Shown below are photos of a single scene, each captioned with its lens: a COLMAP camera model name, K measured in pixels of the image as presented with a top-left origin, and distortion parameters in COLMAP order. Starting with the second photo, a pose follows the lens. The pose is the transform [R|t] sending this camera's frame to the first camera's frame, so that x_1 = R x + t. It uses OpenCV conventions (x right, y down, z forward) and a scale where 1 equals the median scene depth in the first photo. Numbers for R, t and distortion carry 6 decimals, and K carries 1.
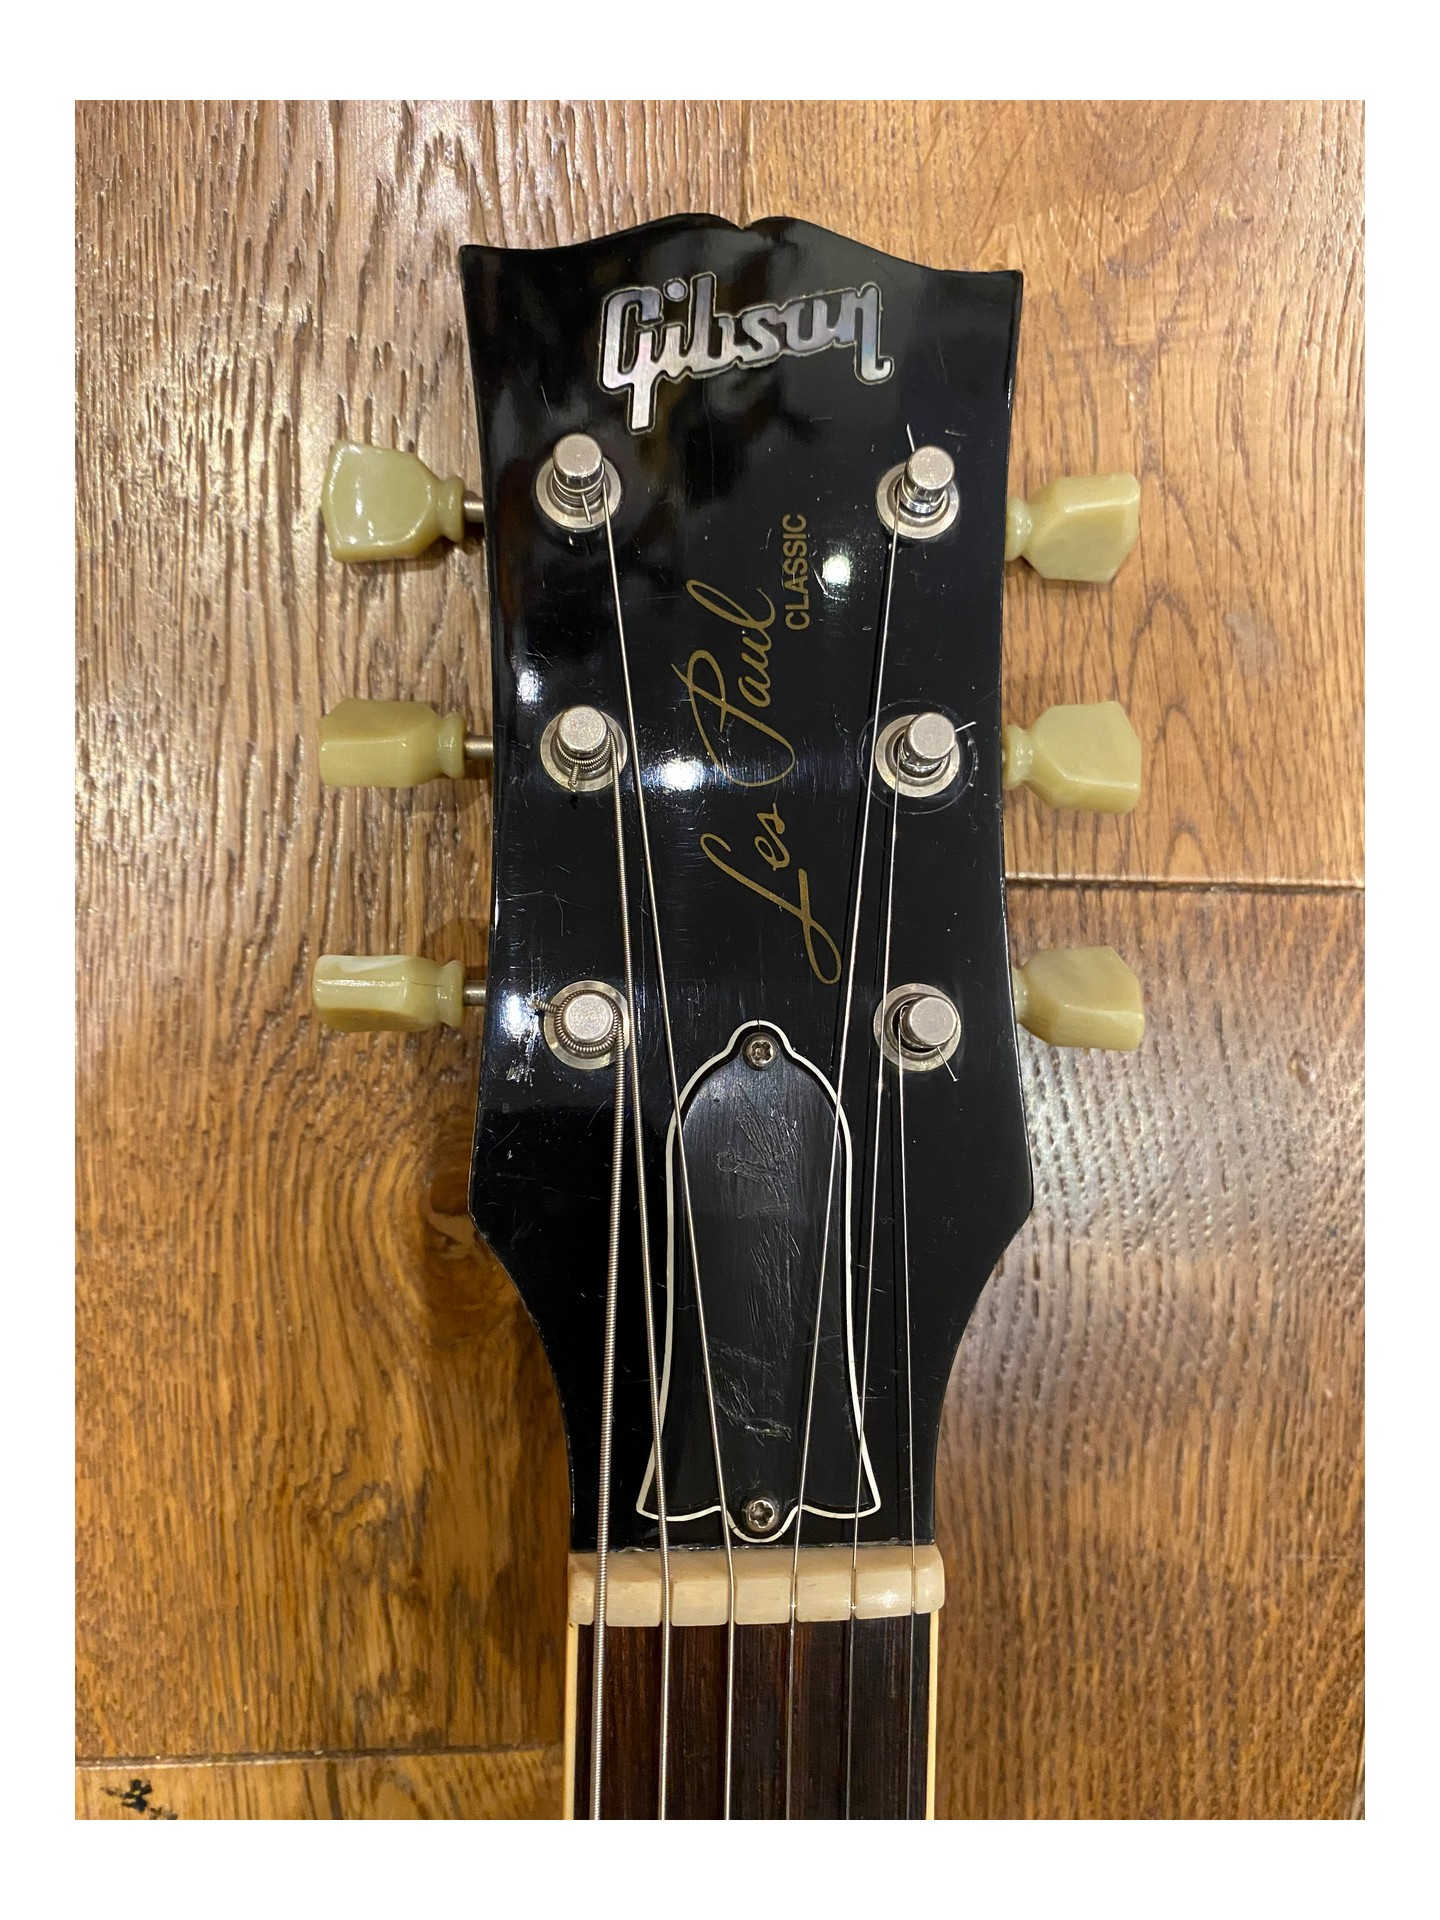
lens RADIAL K [[1334.6, 0, 716.8], [0, 1334.6, 960.0], [0, 0, 1]] dist [0.005820, -0.006370]
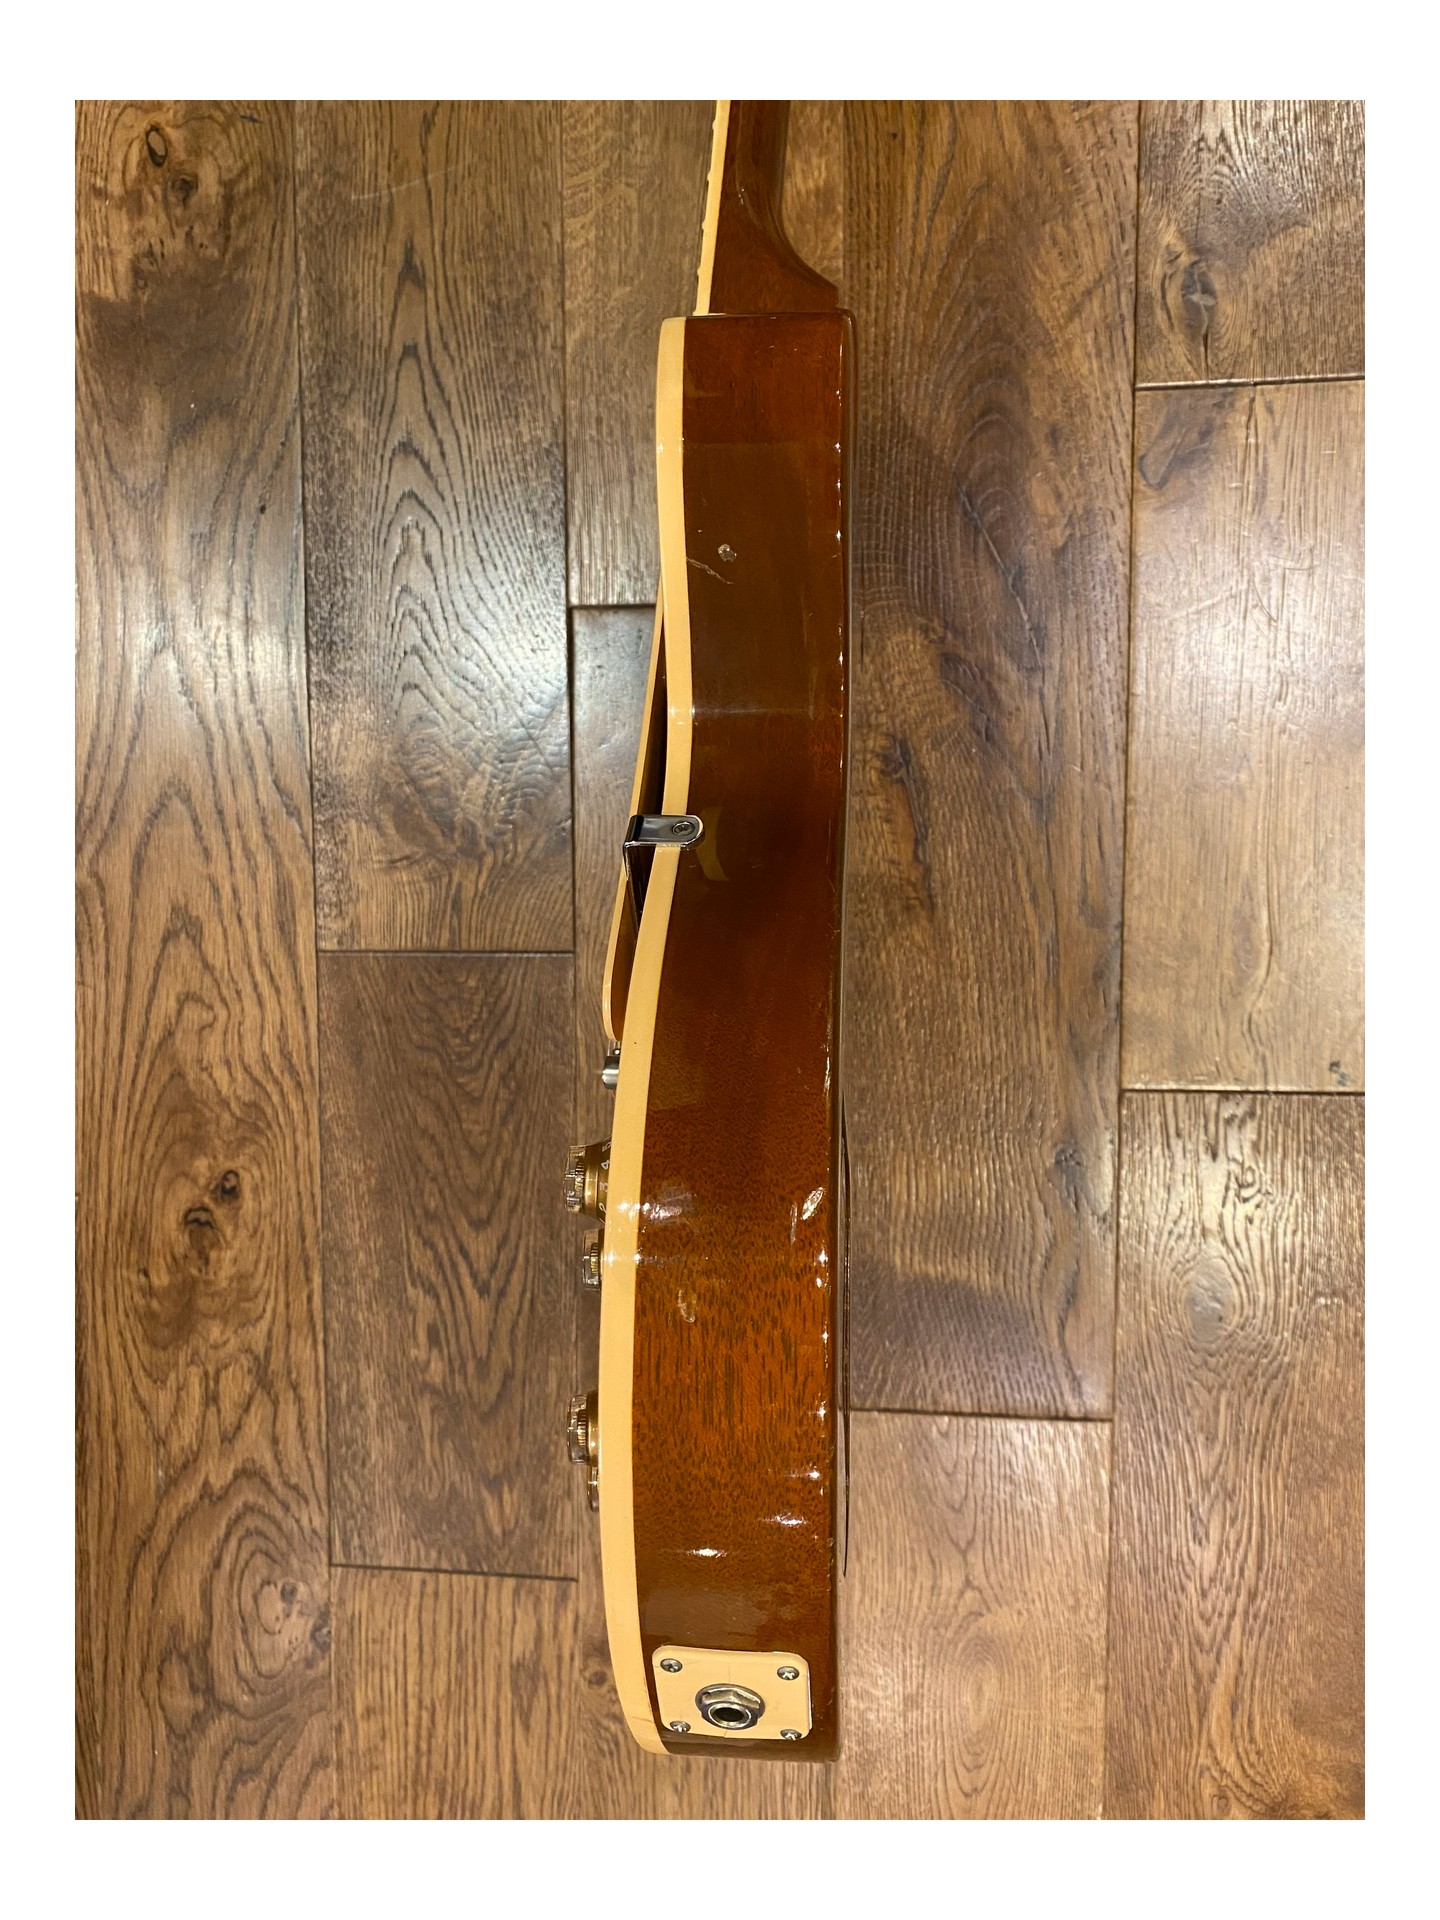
lens RADIAL K [[1334.6, 0, 718.7], [0, 1334.6, 1008.5], [0, 0, 1]] dist [0.005820, -0.006370]
pose [[-0.999079, 0.027961, 0.032542, 0.688685], [-0.034340, -0.975832, -0.215809, 1.370575], [0.025721, -0.216727, 0.975893, -1.531597]]
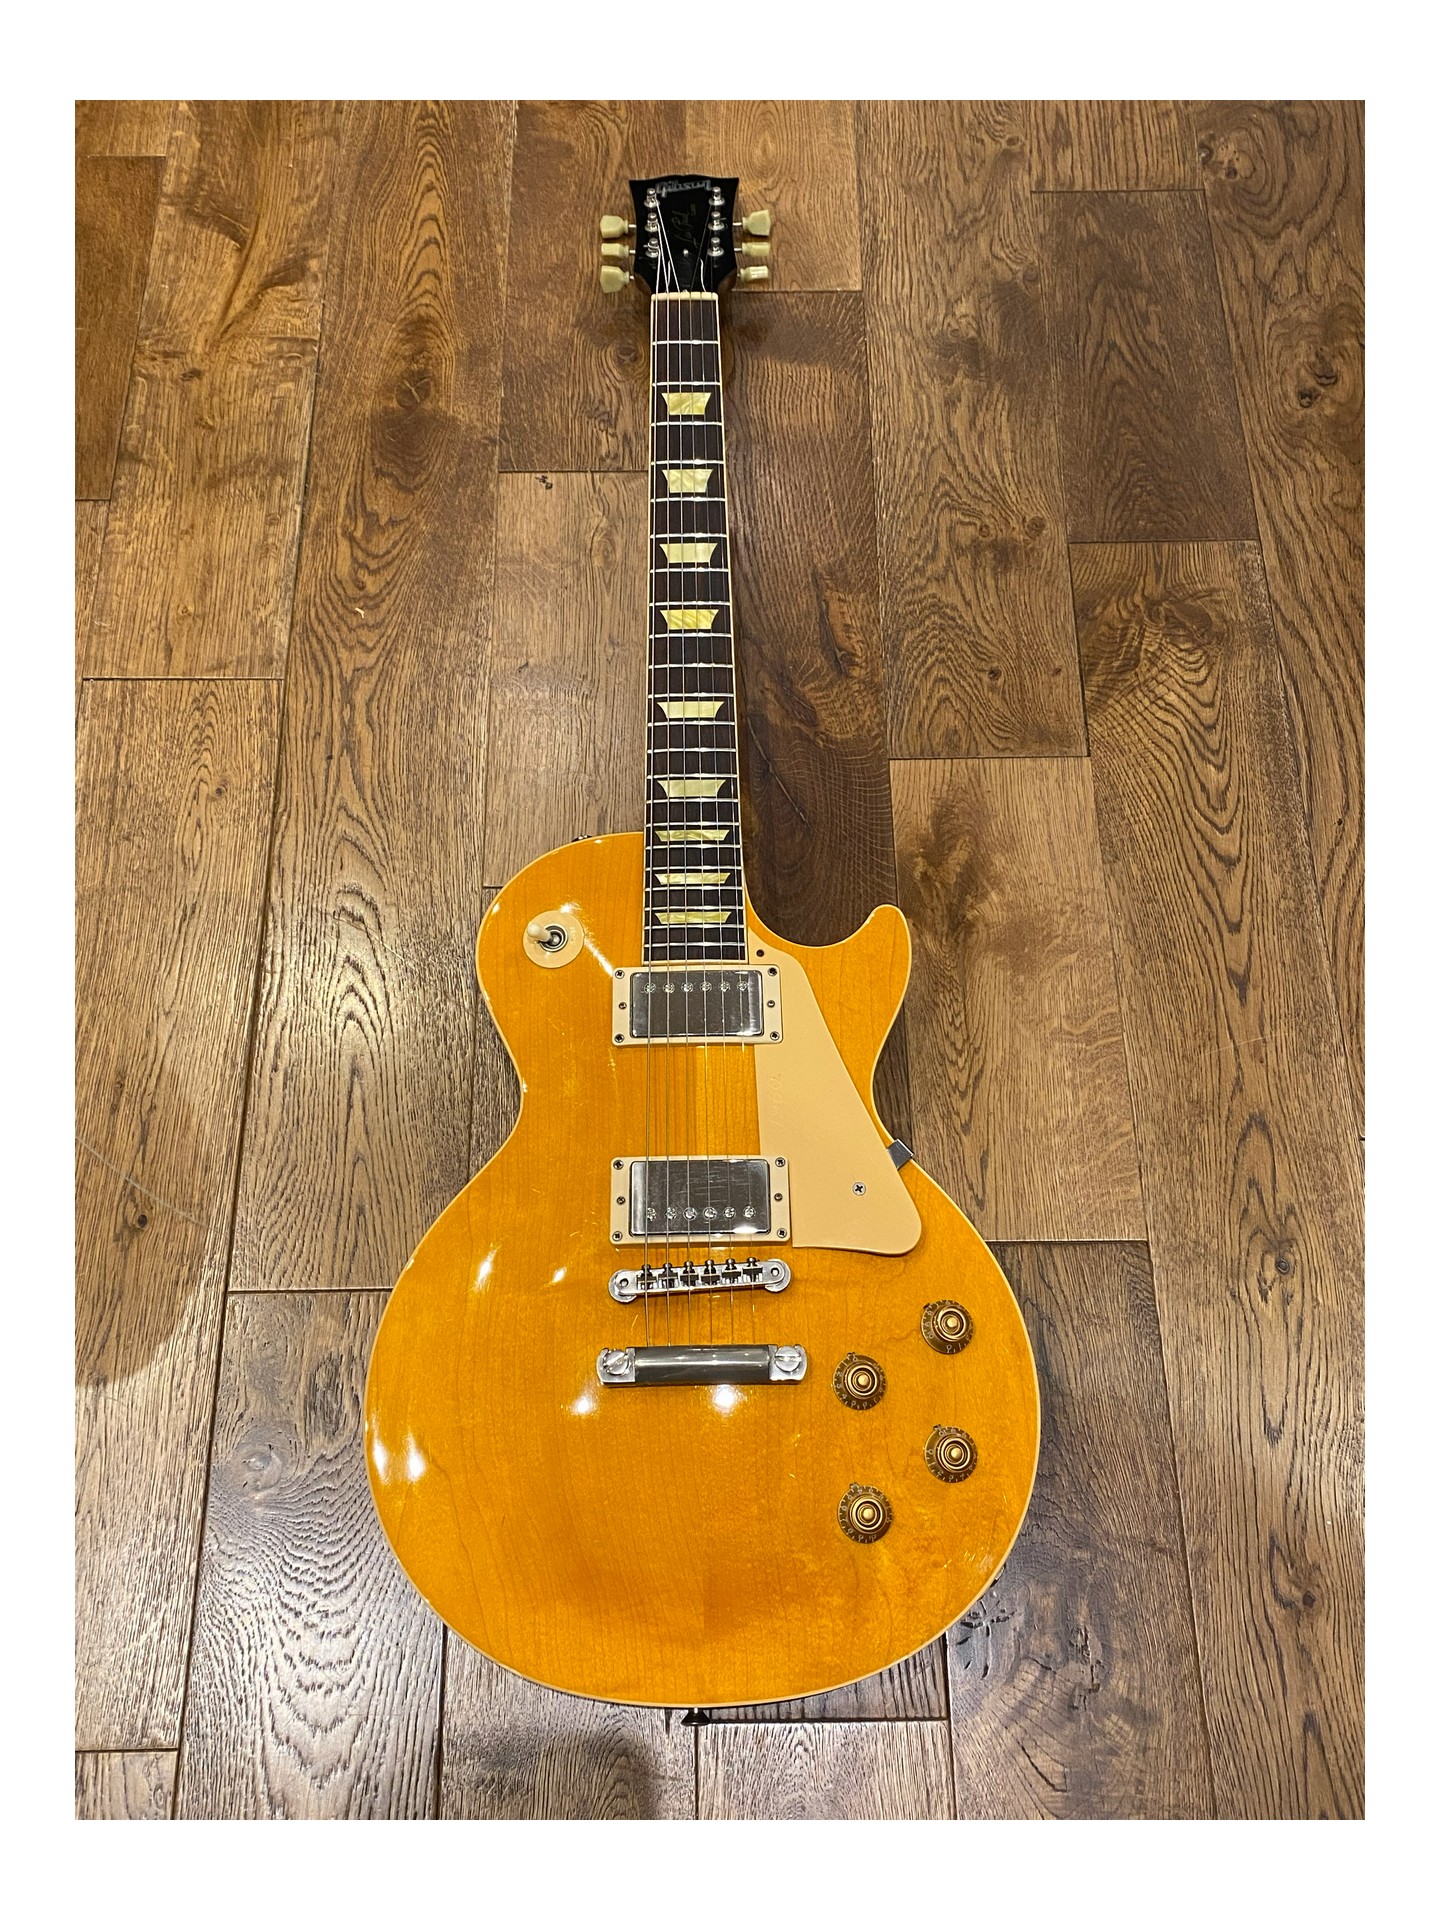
lens RADIAL K [[1745.1, 0, 713.6], [0, 1745.1, 922.8], [0, 0, 1]] dist [0.050052, -0.116970]
pose [[0.995095, -0.072282, -0.067533, 0.316485], [0.026166, 0.850711, -0.524981, 4.476947], [0.095398, 0.520639, 0.848430, -2.652662]]
